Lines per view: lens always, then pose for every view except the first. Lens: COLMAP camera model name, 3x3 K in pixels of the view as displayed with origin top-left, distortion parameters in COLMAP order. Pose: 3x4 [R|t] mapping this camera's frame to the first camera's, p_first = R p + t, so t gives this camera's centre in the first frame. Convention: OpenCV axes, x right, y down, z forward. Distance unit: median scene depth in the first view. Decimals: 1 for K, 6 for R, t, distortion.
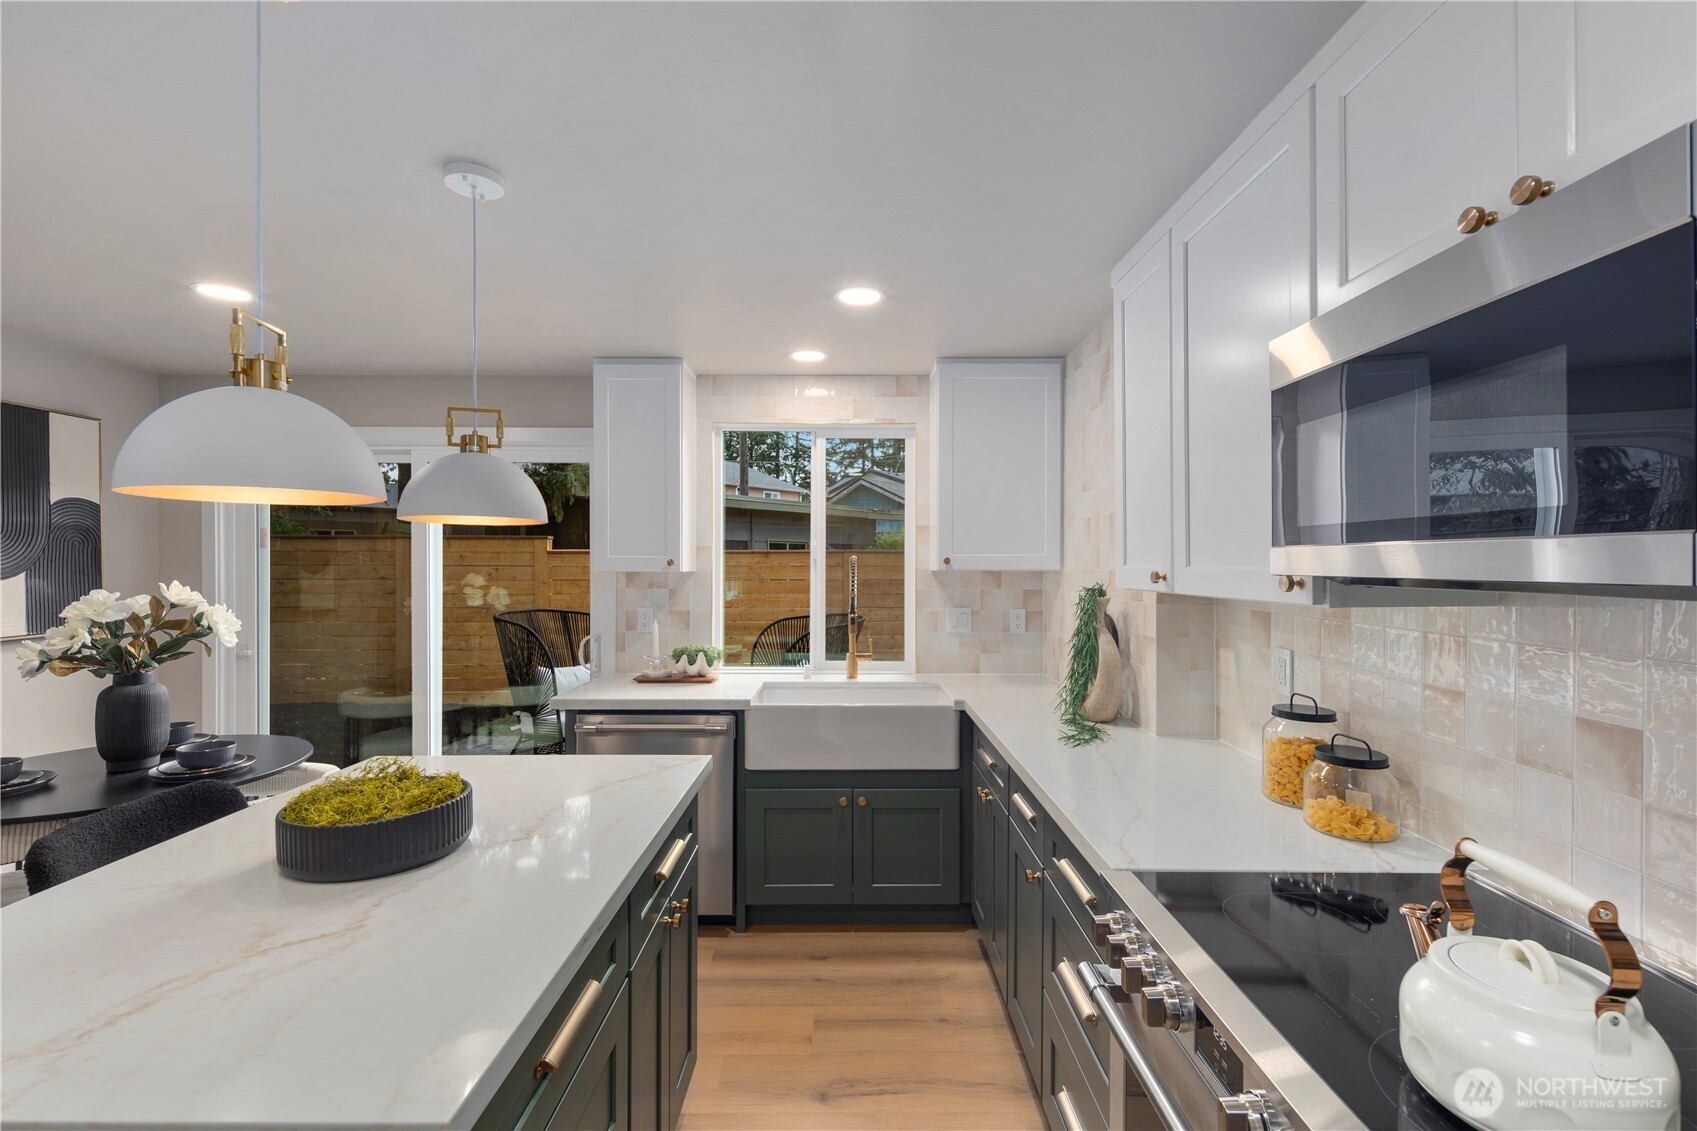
lens RADIAL K [[743.4, 0, 854.5], [0, 743.4, 555.3], [0, 0, 1]] dist [0.010235, -0.000263]
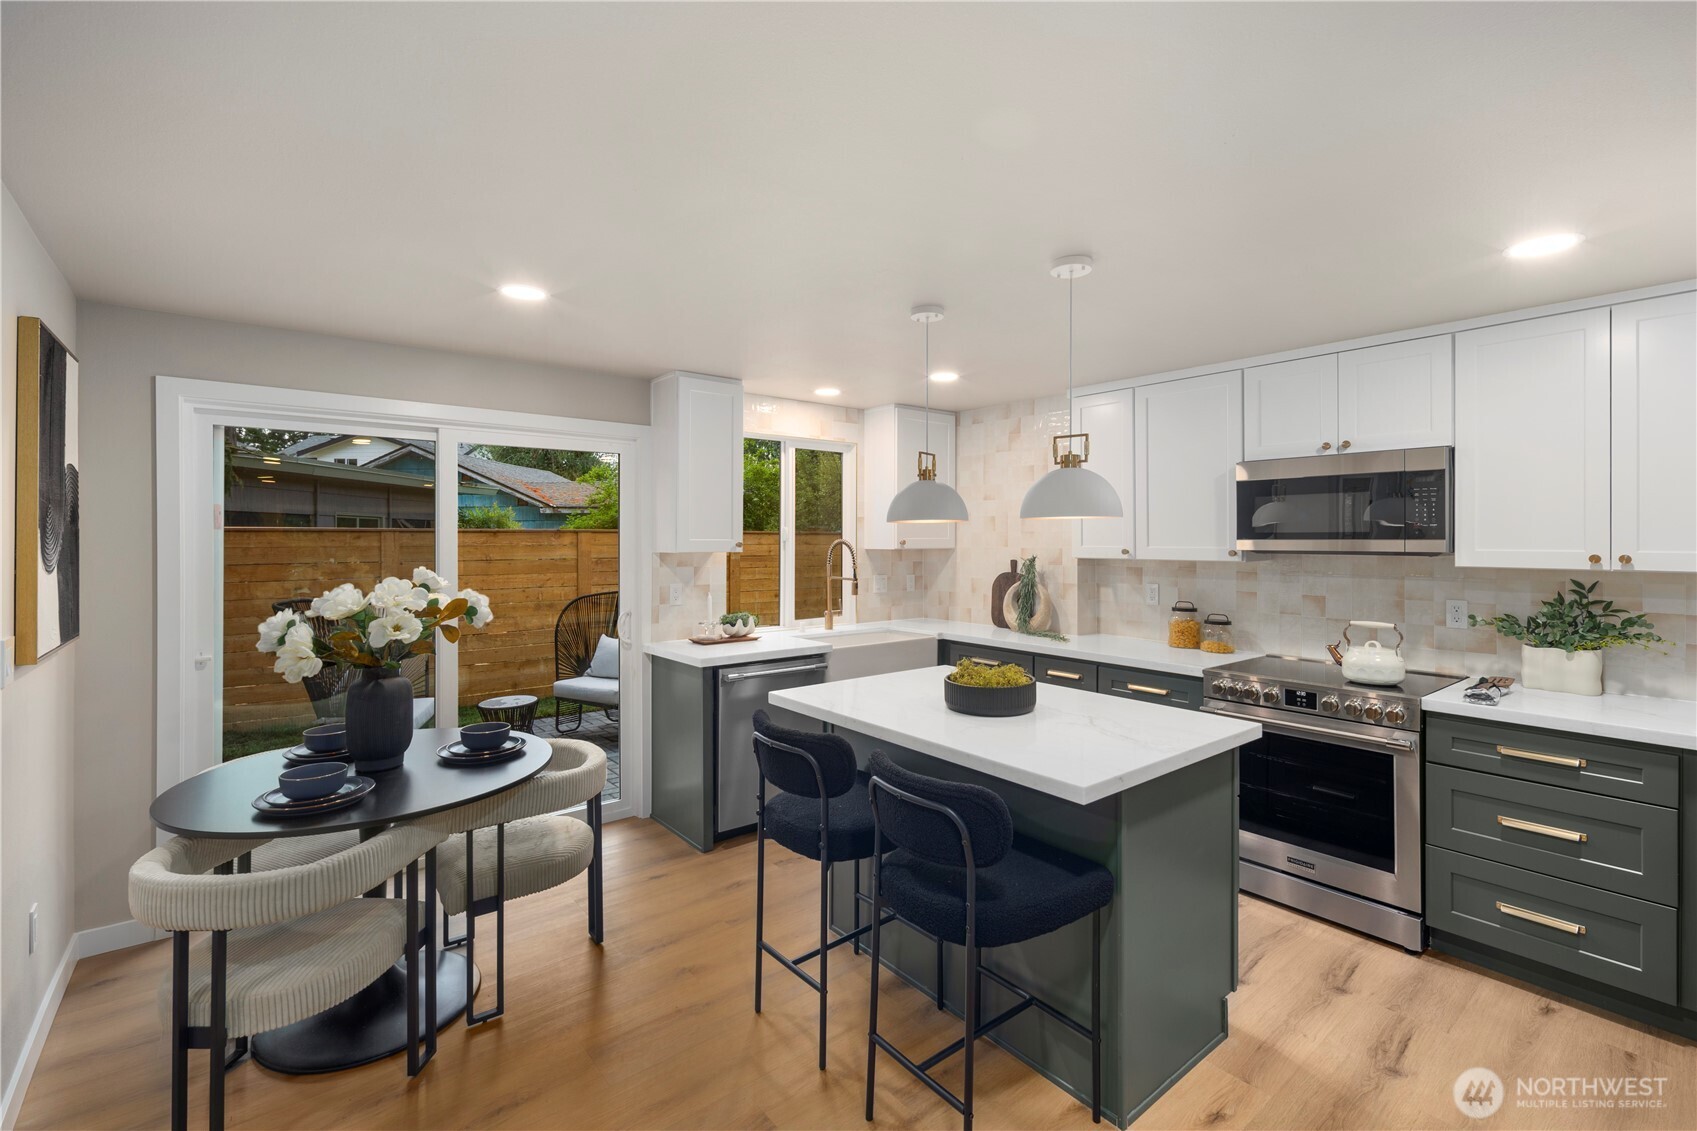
lens RADIAL K [[737.4, 0, 854.7], [0, 737.4, 534.5], [0, 0, 1]] dist [0.001970, -0.000298]
pose [[0.779628, 0.004311, 0.626228, -0.809049], [-0.006210, 0.999980, 0.000848, -0.008687], [-0.626212, -0.004550, 0.779640, -0.072859]]
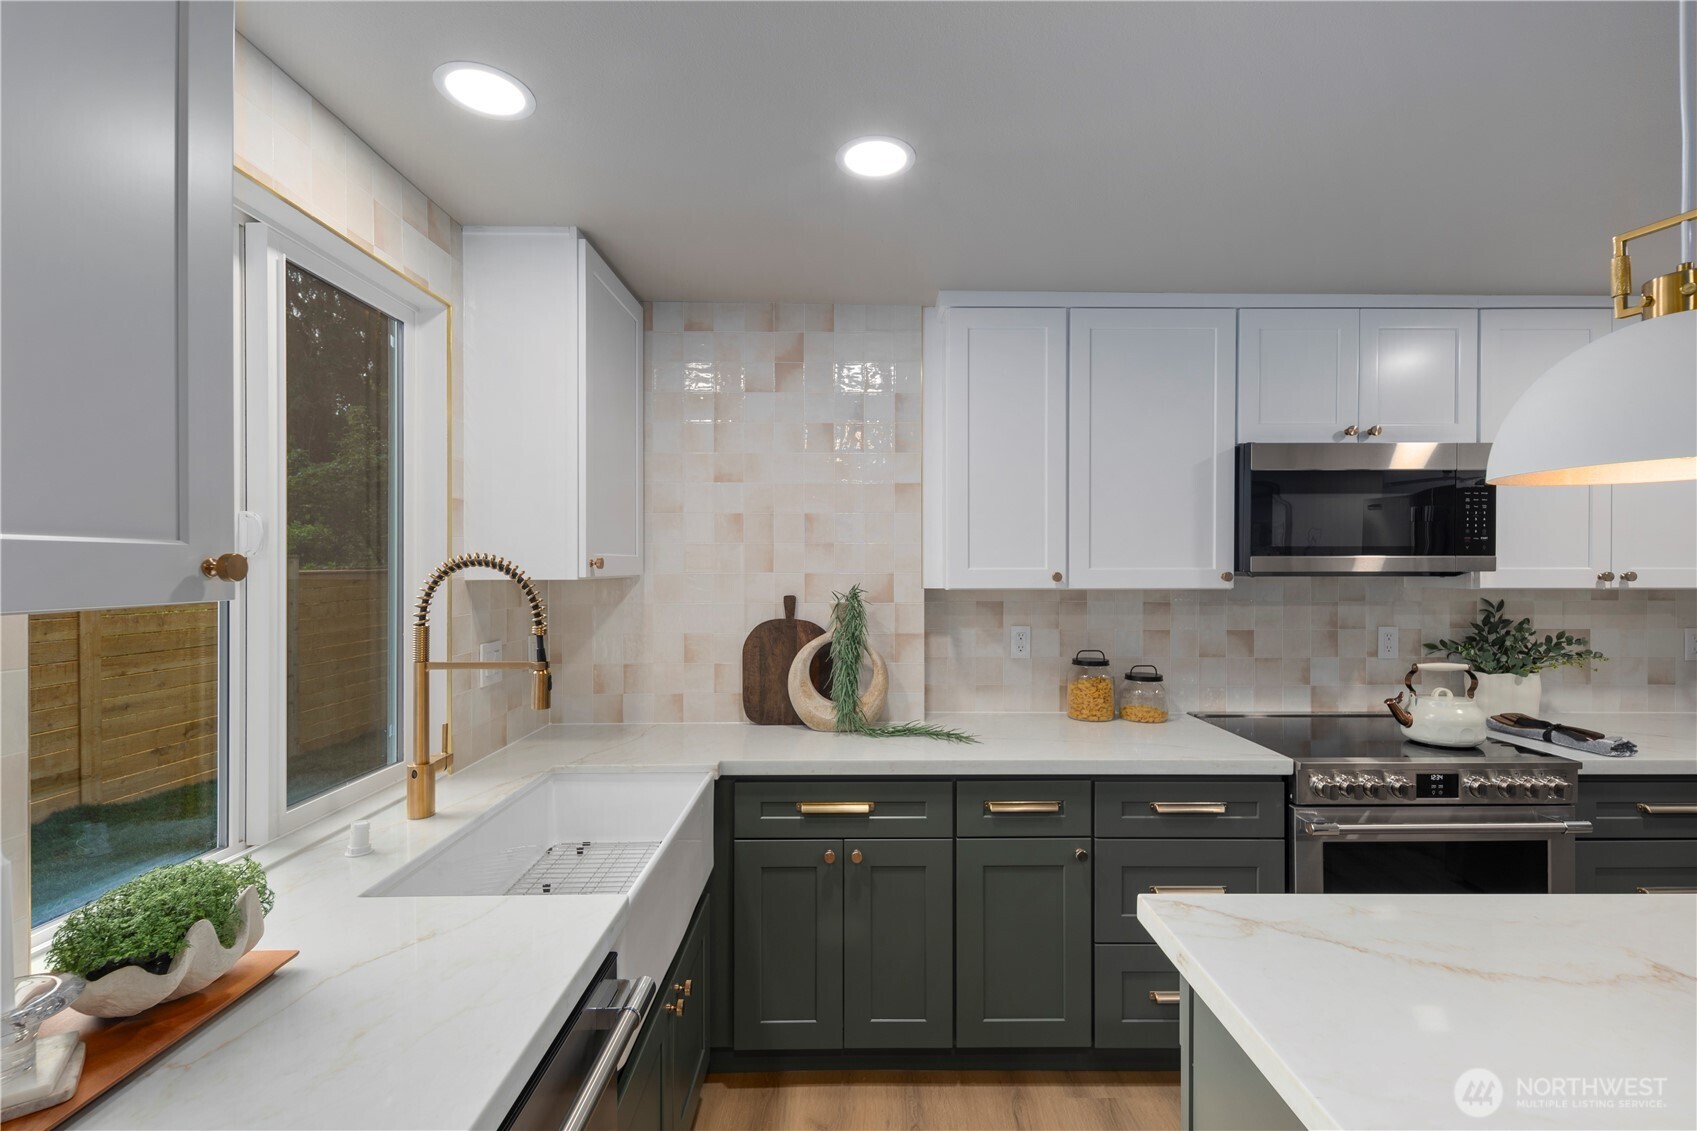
lens RADIAL K [[744.3, 0, 855.5], [0, 744.3, 561.3], [0, 0, 1]] dist [0.001364, -0.000657]
pose [[-0.002125, 0.005299, 0.999984, -0.467183], [-0.008133, 0.999953, -0.005316, 0.006870], [-0.999965, -0.008144, -0.002082, 0.736485]]
